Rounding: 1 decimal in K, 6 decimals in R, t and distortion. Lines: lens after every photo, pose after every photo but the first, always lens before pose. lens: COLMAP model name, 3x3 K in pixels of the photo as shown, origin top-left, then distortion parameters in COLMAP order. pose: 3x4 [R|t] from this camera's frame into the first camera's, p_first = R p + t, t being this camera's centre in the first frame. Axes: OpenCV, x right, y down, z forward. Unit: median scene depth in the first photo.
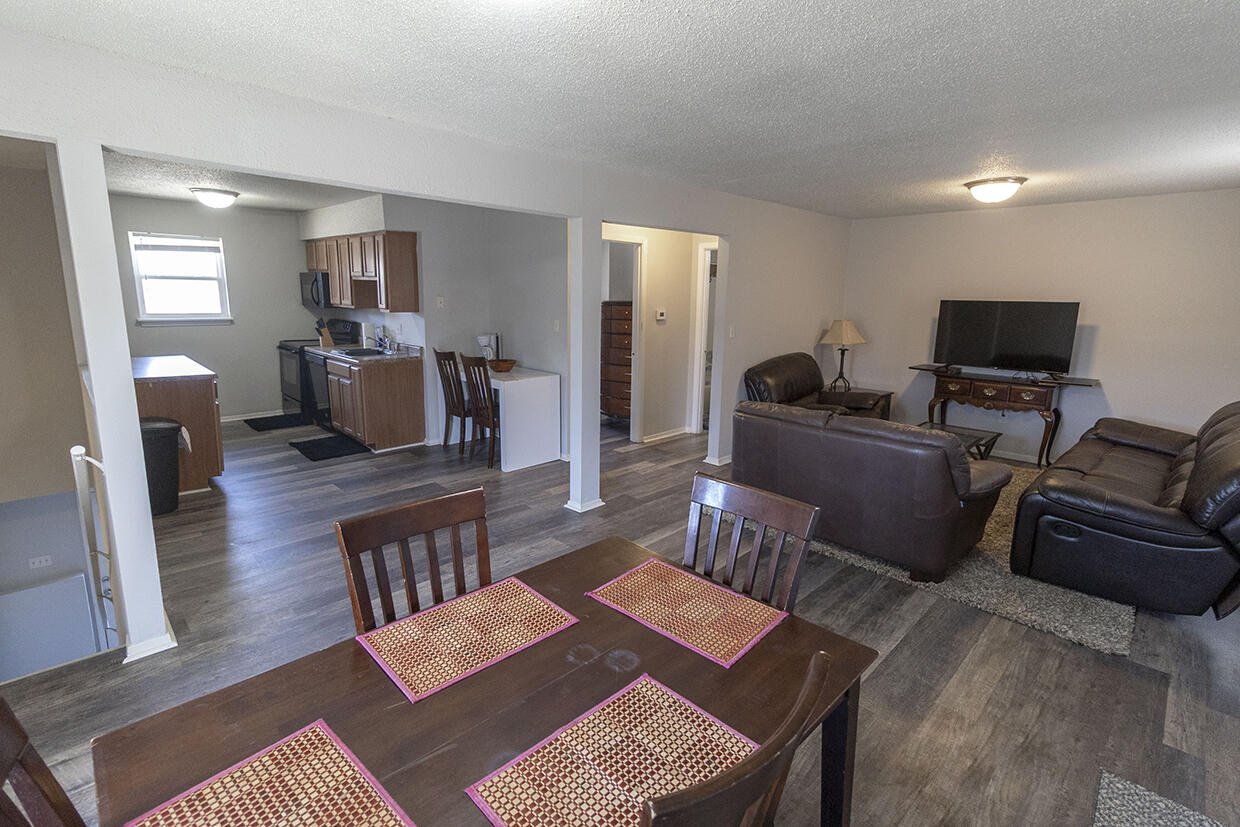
lens RADIAL K [[572.6, 0, 621.7], [0, 572.6, 400.0], [0, 0, 1]] dist [0.001053, 0.000740]
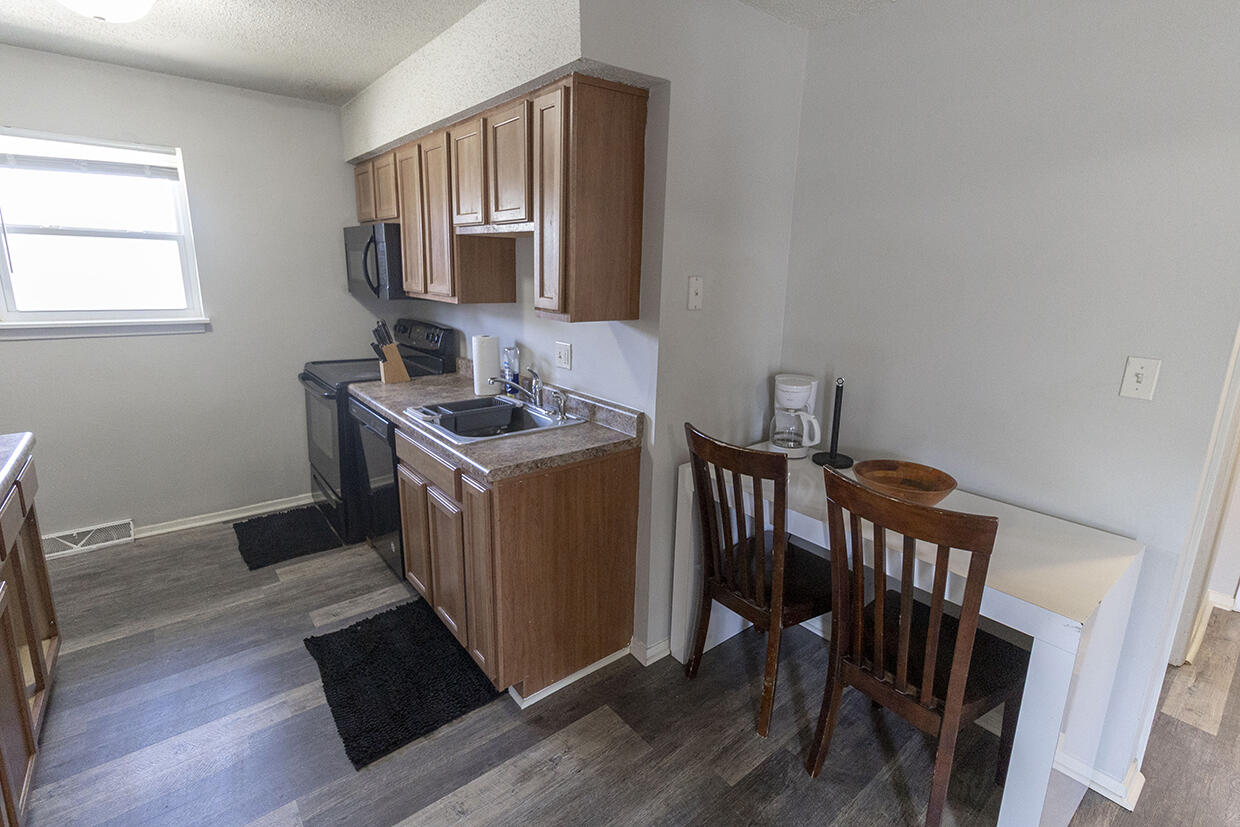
lens RADIAL K [[572.6, 0, 615.7], [0, 572.6, 400.2], [0, 0, 1]] dist [0.001053, 0.000740]
pose [[0.994911, 0.026640, -0.097170, -0.303819], [-0.023448, 0.999152, 0.033838, -0.104502], [0.097990, -0.031388, 0.994692, 0.580211]]
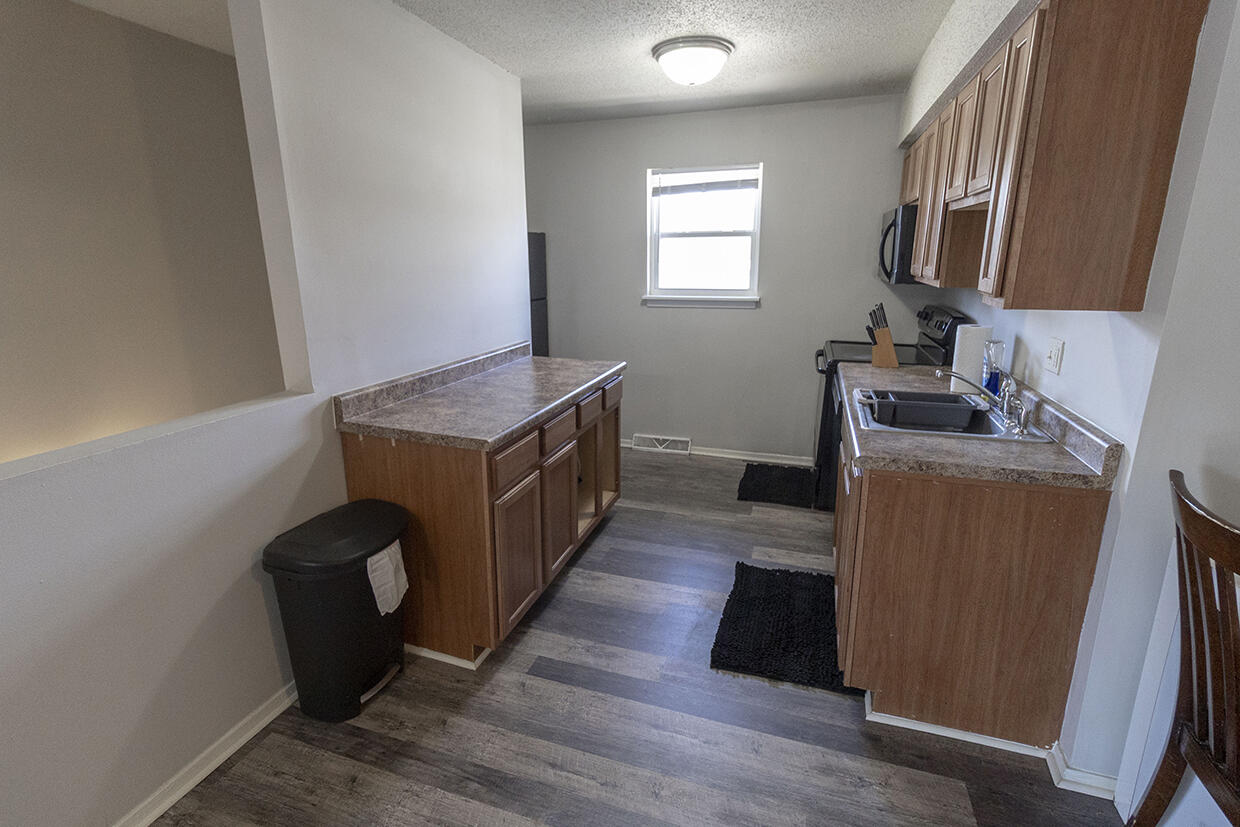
lens RADIAL K [[572.6, 0, 610.5], [0, 572.6, 396.4], [0, 0, 1]] dist [0.001053, 0.000740]
pose [[0.444479, 0.190241, -0.875355, -0.210220], [-0.147848, 0.979367, 0.137773, -0.106938], [0.883504, 0.068182, 0.463434, 0.620003]]
